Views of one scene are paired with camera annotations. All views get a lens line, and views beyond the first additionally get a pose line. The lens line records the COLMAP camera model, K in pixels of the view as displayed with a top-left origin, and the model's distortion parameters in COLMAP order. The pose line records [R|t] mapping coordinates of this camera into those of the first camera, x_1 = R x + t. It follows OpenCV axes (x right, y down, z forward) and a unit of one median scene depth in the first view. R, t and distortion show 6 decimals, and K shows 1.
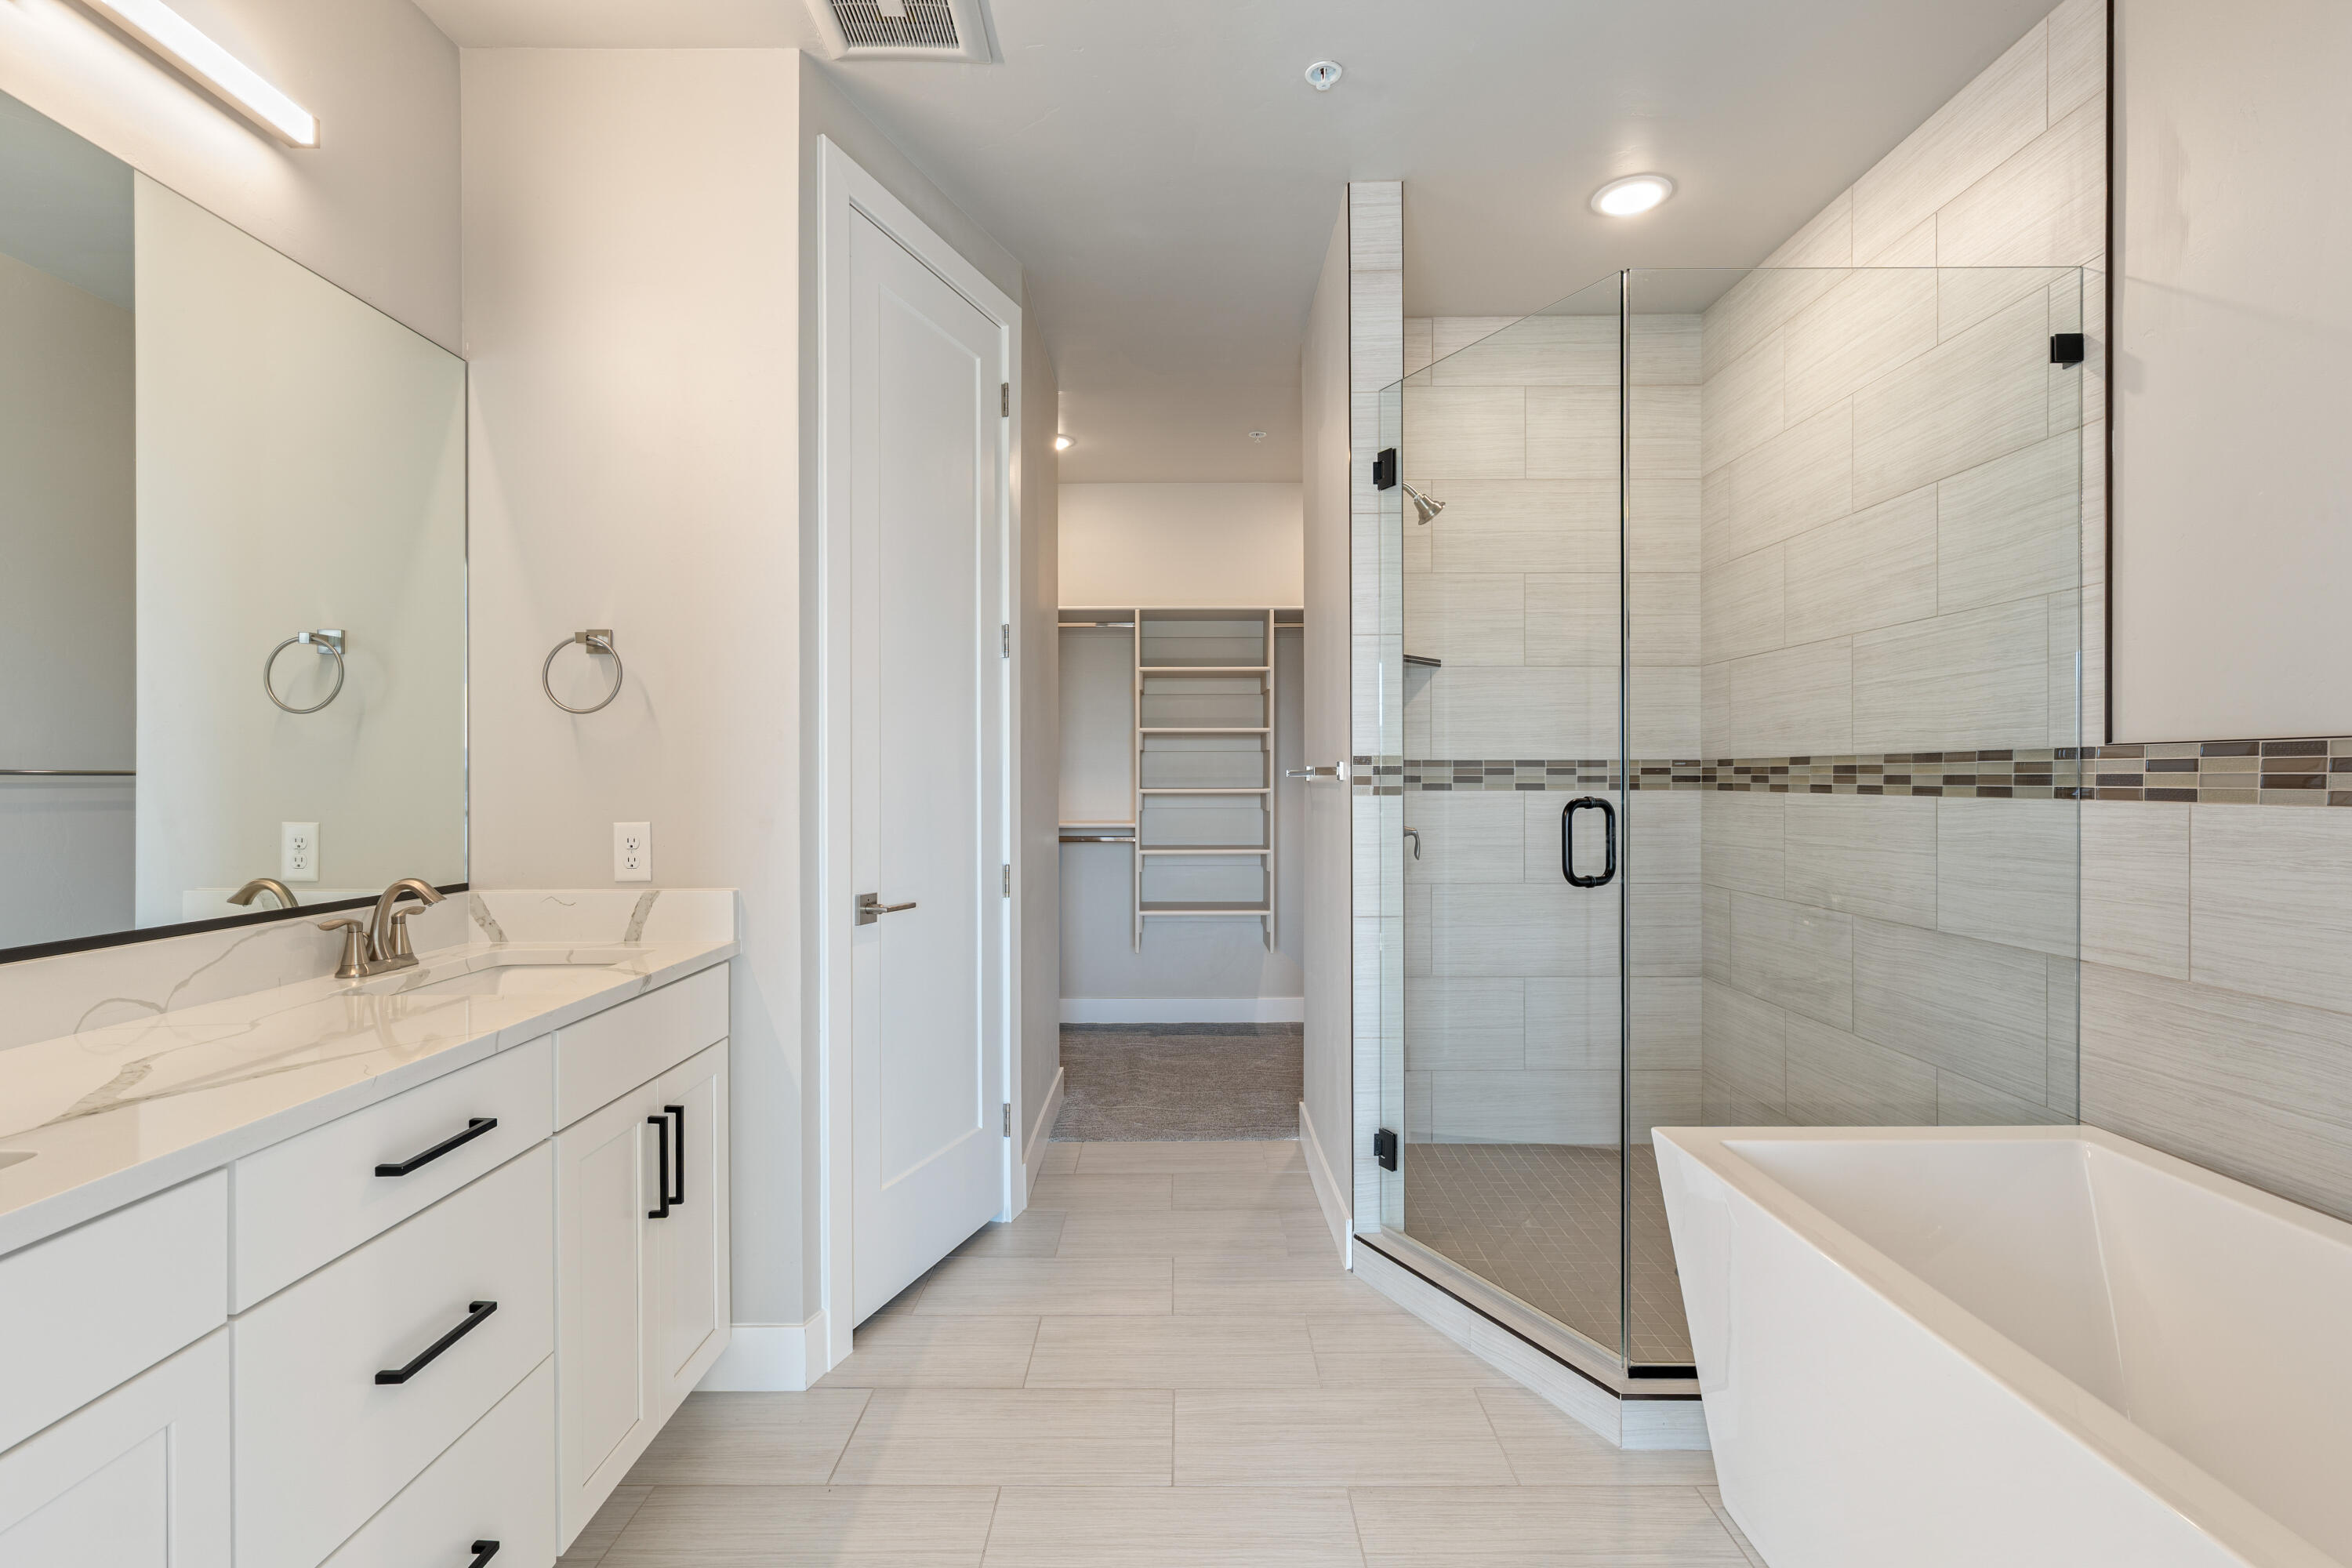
lens RADIAL K [[1075.5, 0, 1121.2], [0, 1075.5, 778.8], [0, 0, 1]] dist [0.001389, 0.001087]
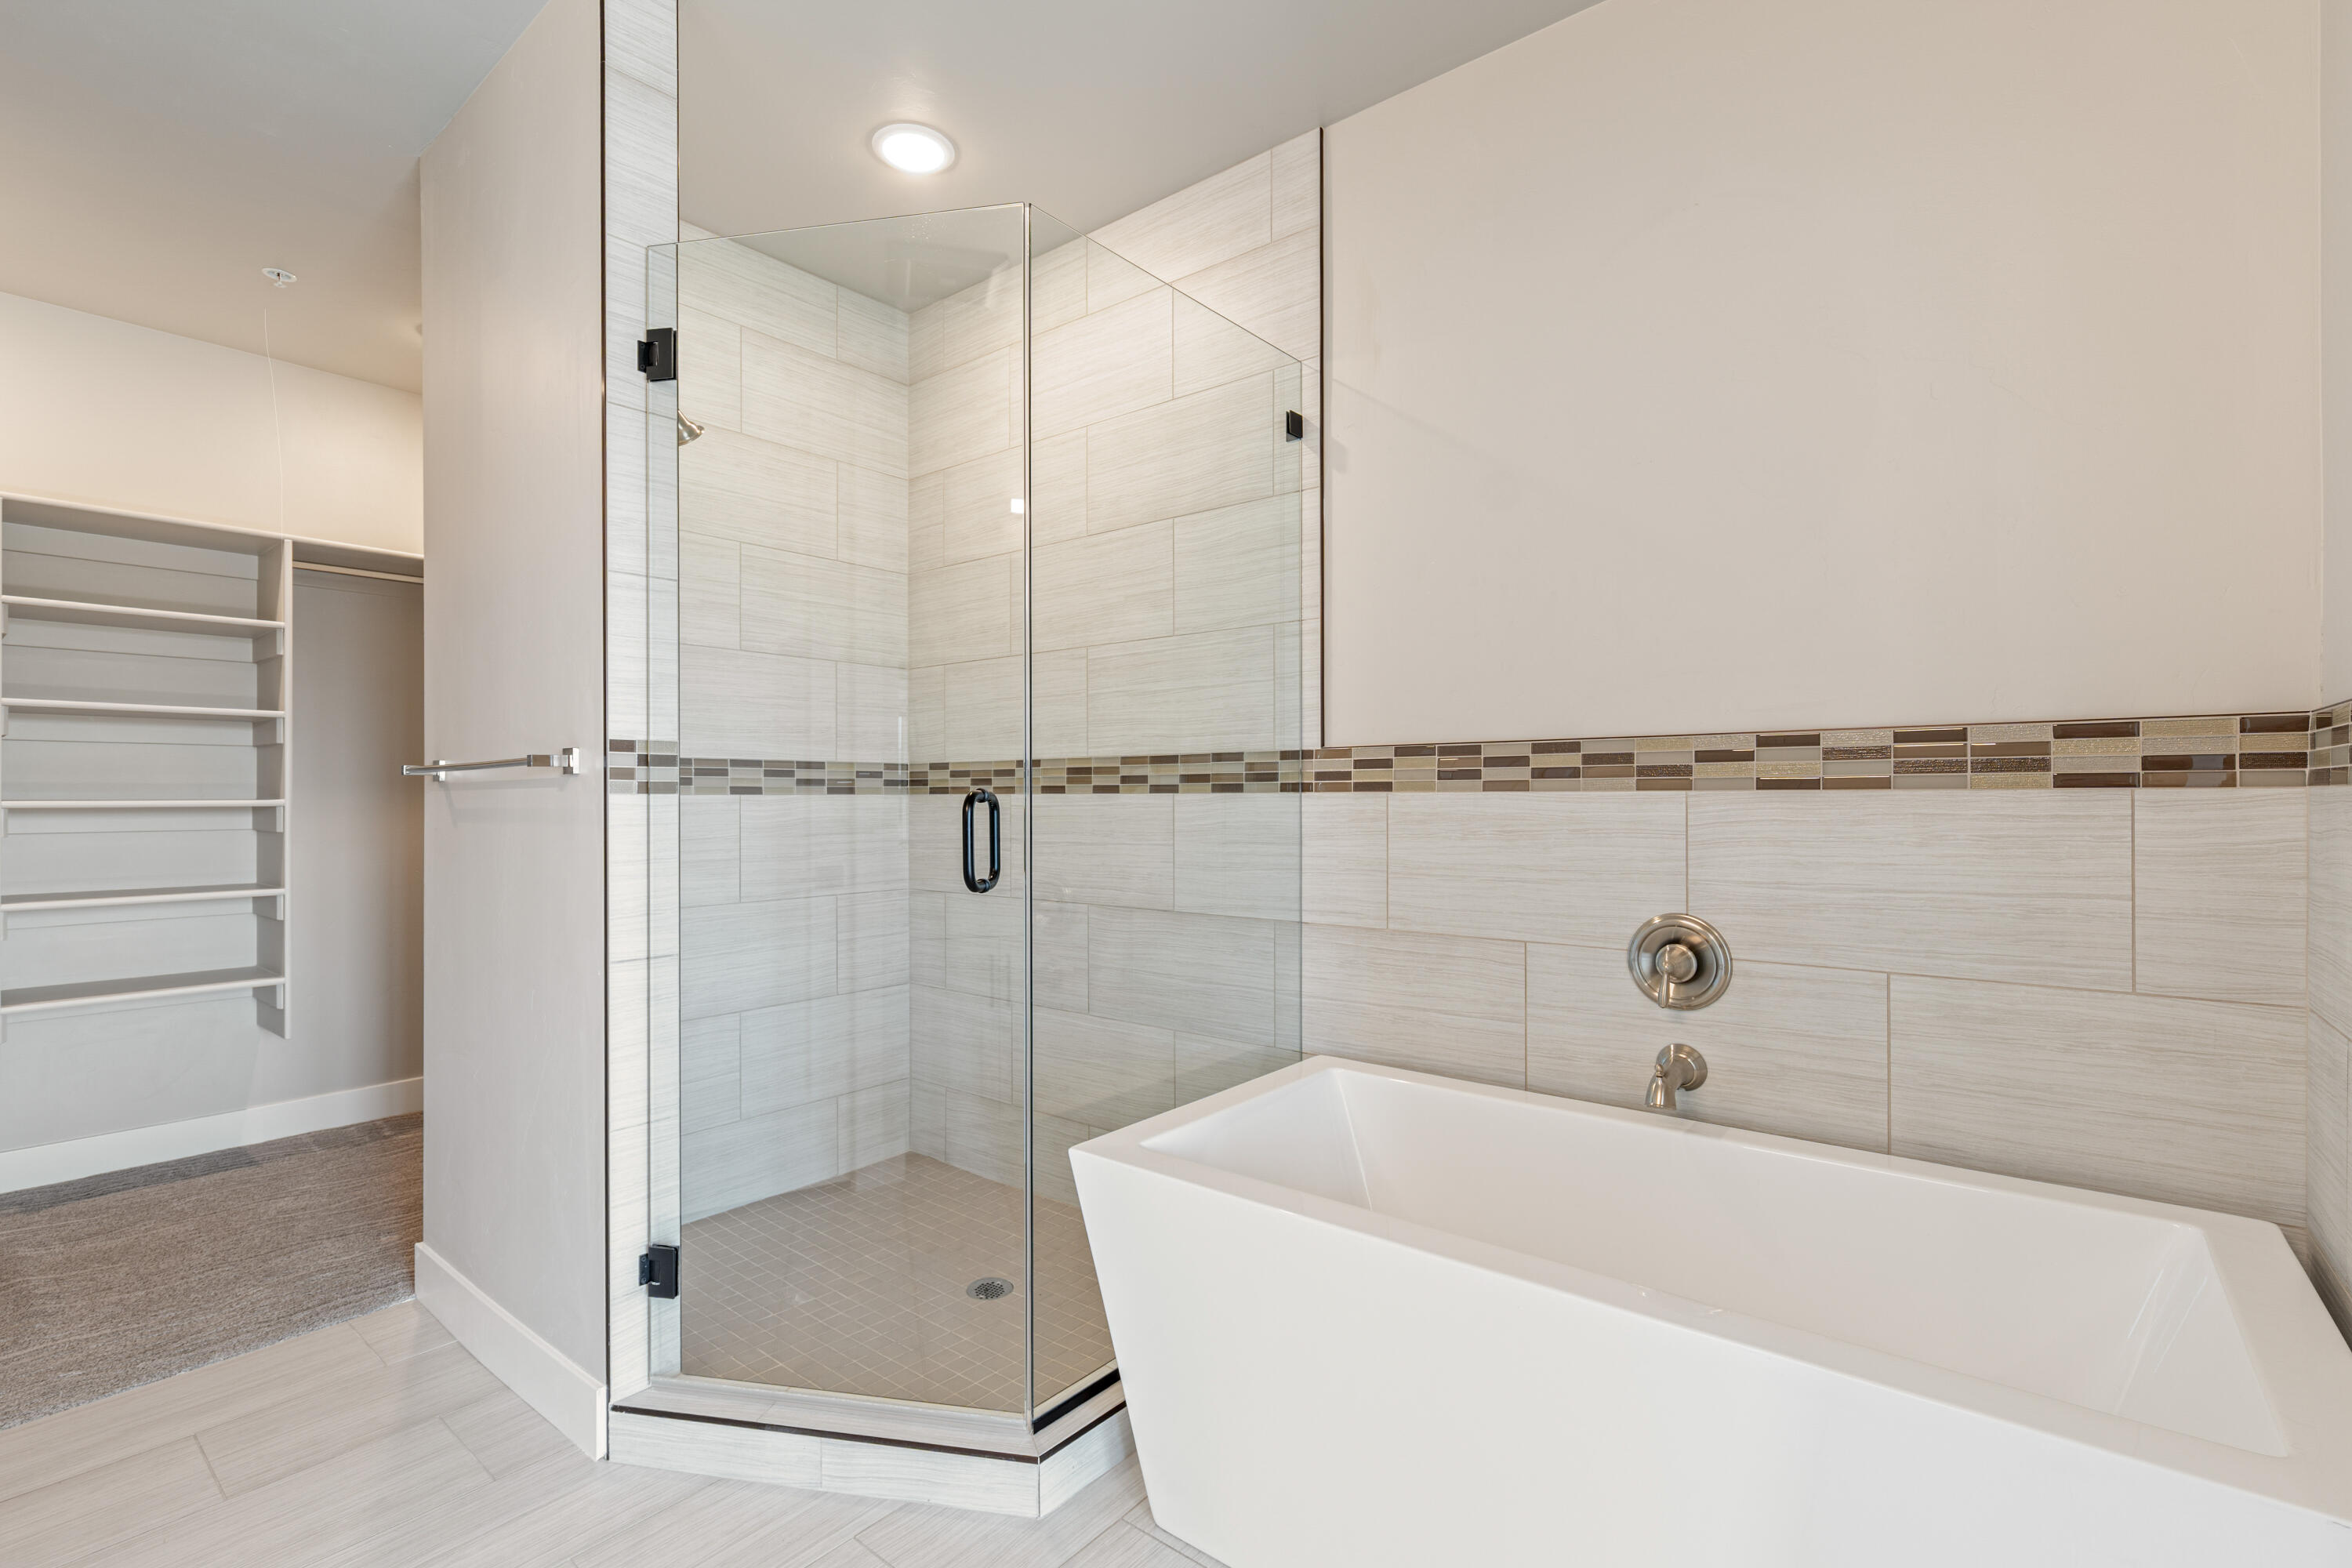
lens RADIAL K [[1075.5, 0, 1176.7], [0, 1075.5, 794.7], [0, 0, 1]] dist [0.001389, 0.001087]
pose [[0.607973, 0.002523, 0.793954, -0.125543], [0.001133, 0.999991, -0.004046, 0.019274], [-0.793957, 0.003359, 0.607965, 0.262462]]
